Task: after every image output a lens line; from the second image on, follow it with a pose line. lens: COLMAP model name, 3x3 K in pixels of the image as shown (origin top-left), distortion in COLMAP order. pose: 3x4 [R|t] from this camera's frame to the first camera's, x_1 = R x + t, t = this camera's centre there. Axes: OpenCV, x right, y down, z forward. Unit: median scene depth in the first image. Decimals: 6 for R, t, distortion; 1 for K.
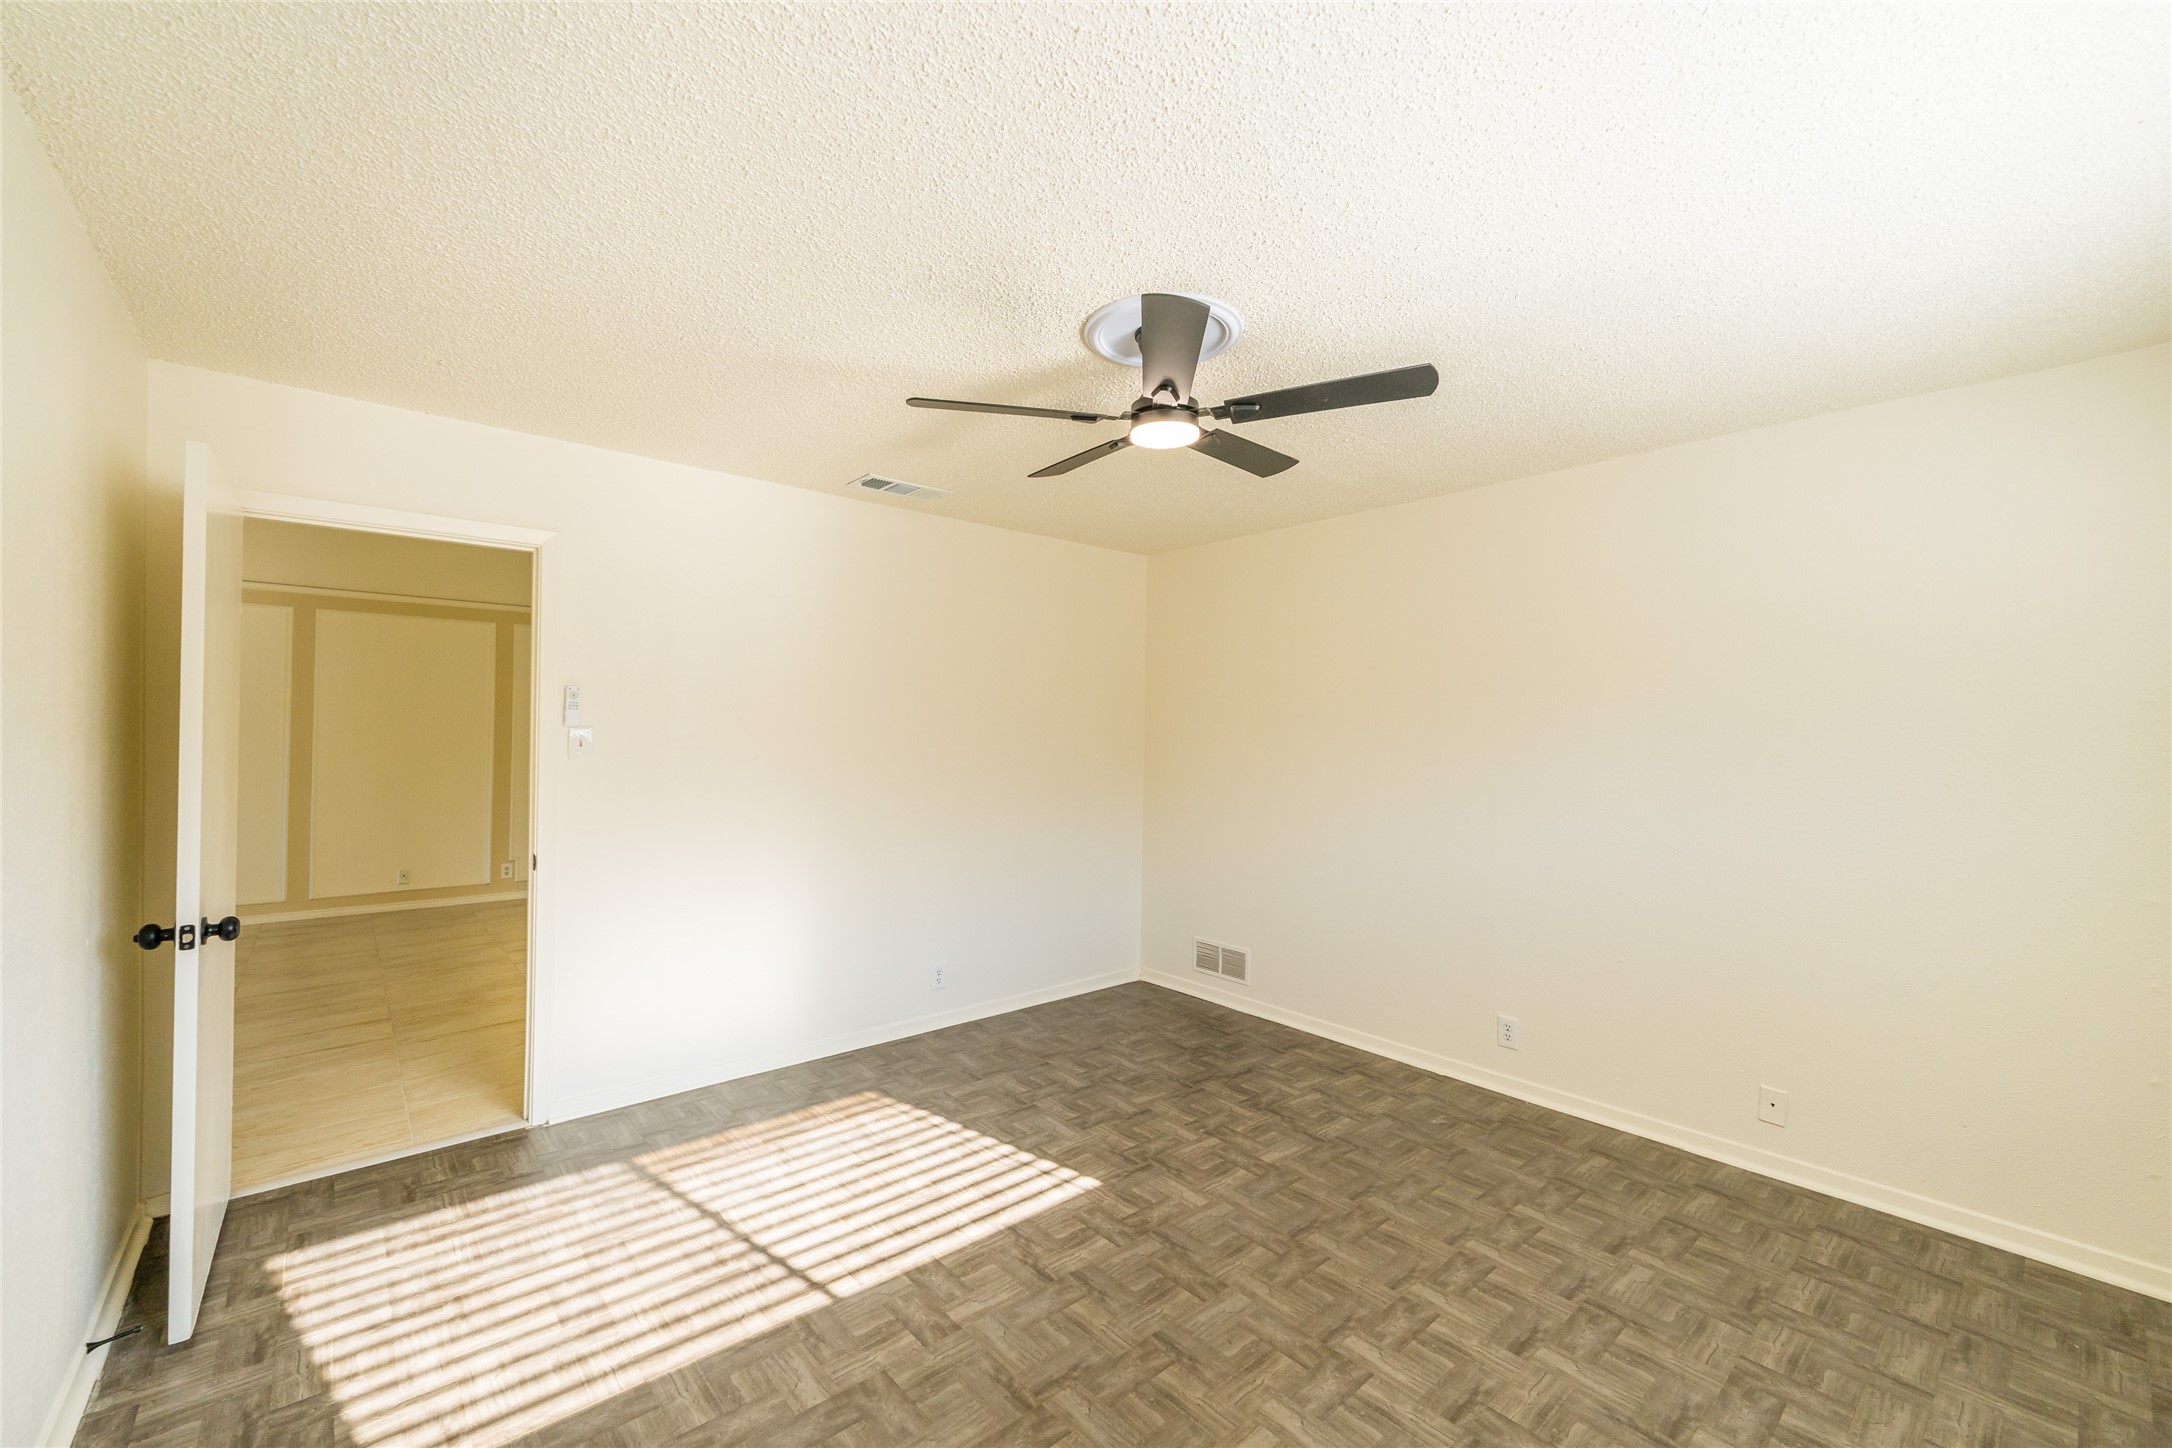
lens RADIAL K [[872.7, 0, 1076.6], [0, 872.7, 750.6], [0, 0, 1]] dist [0.003622, 0.000014]
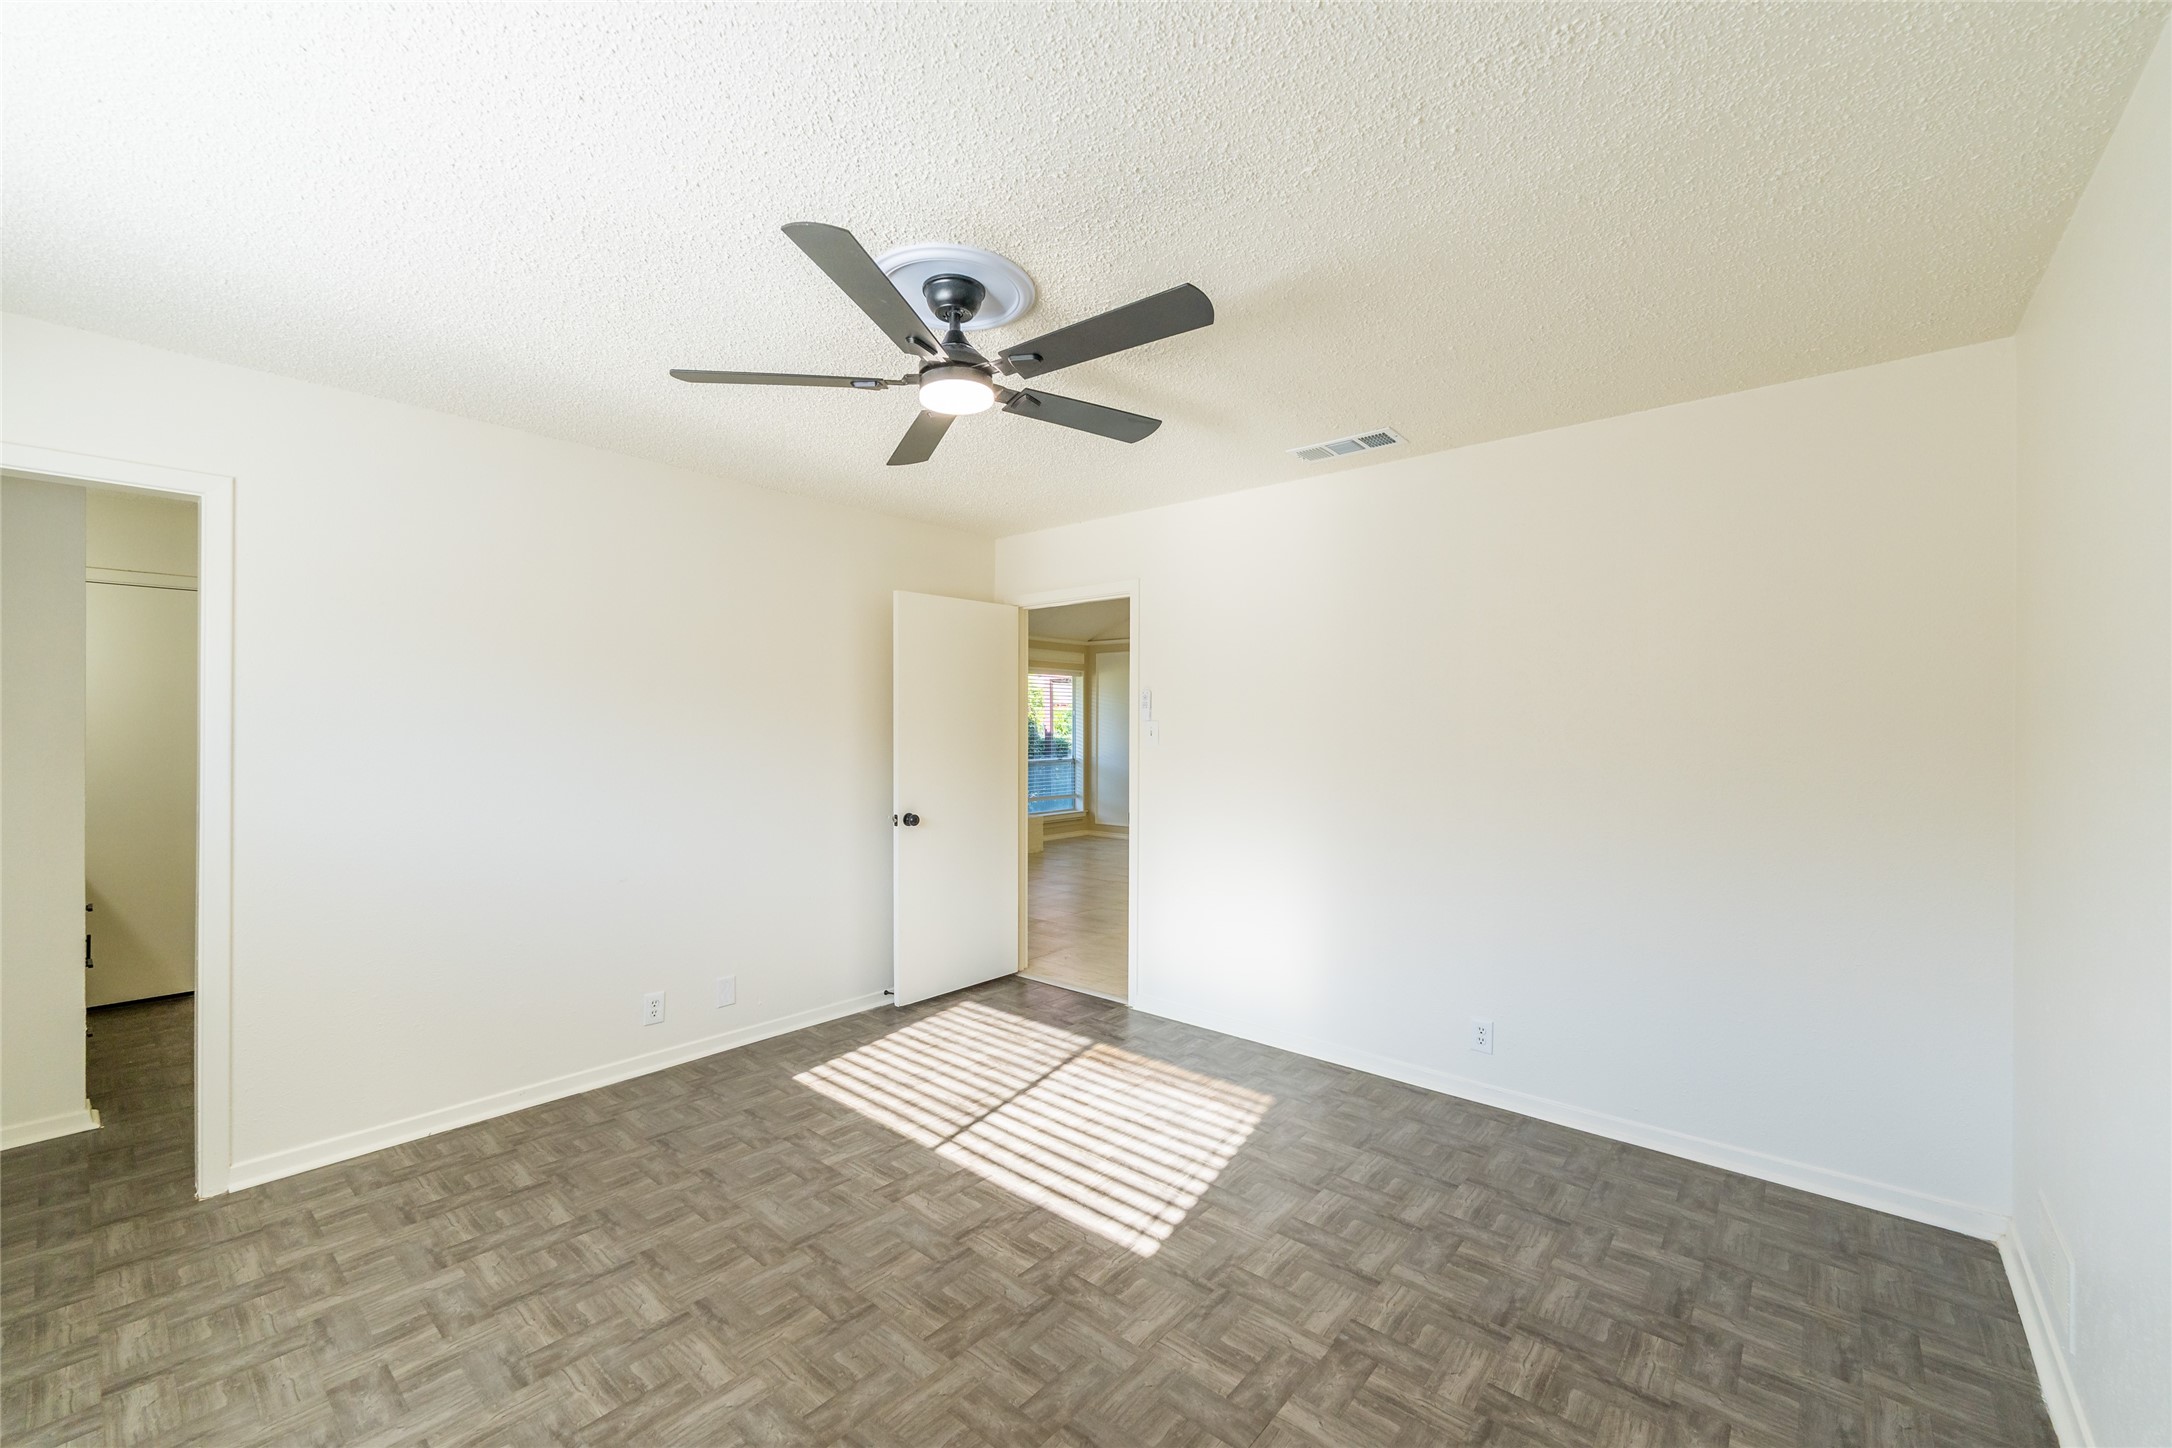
lens RADIAL K [[870.6, 0, 1083.3], [0, 870.6, 727.7], [0, 0, 1]] dist [-0.000666, -0.000248]
pose [[0.153229, -0.003050, -0.988186, 0.859977], [-0.015081, 0.999872, -0.005425, -0.012120], [0.988076, 0.015734, 0.153164, 0.804628]]
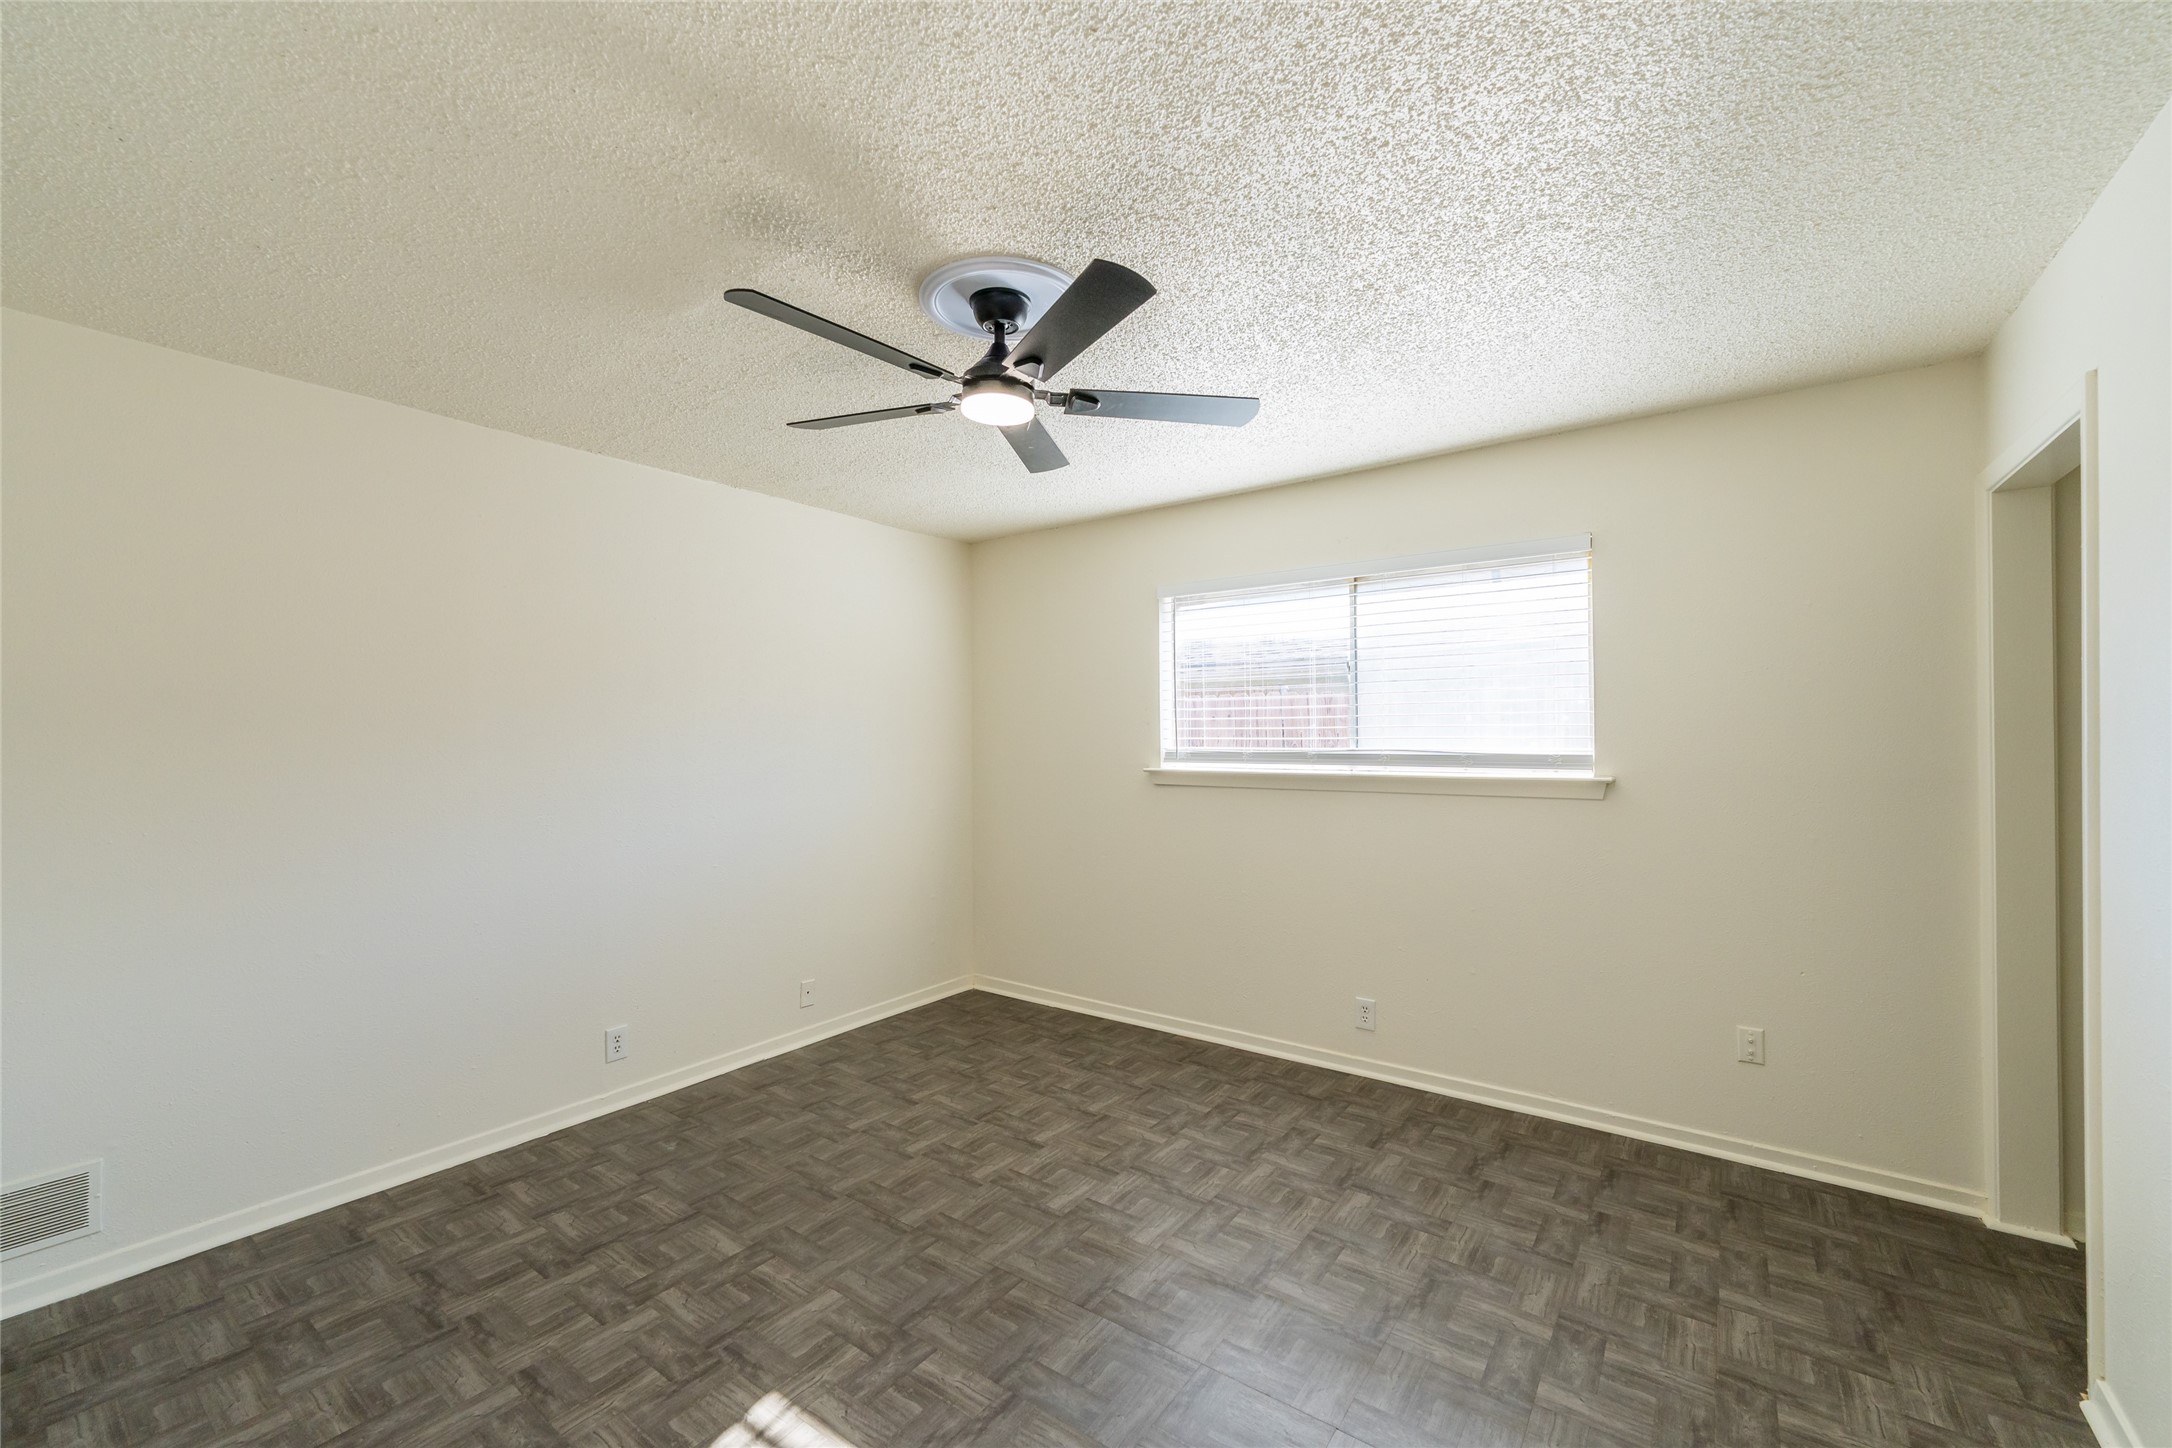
lens RADIAL K [[870.6, 0, 1083.3], [0, 870.6, 727.7], [0, 0, 1]] dist [-0.000666, -0.000248]
pose [[-0.229489, -0.004806, 0.973299, -0.695037], [0.016028, 0.999834, 0.008717, -0.028218], [-0.973179, 0.017600, -0.229373, 0.916232]]
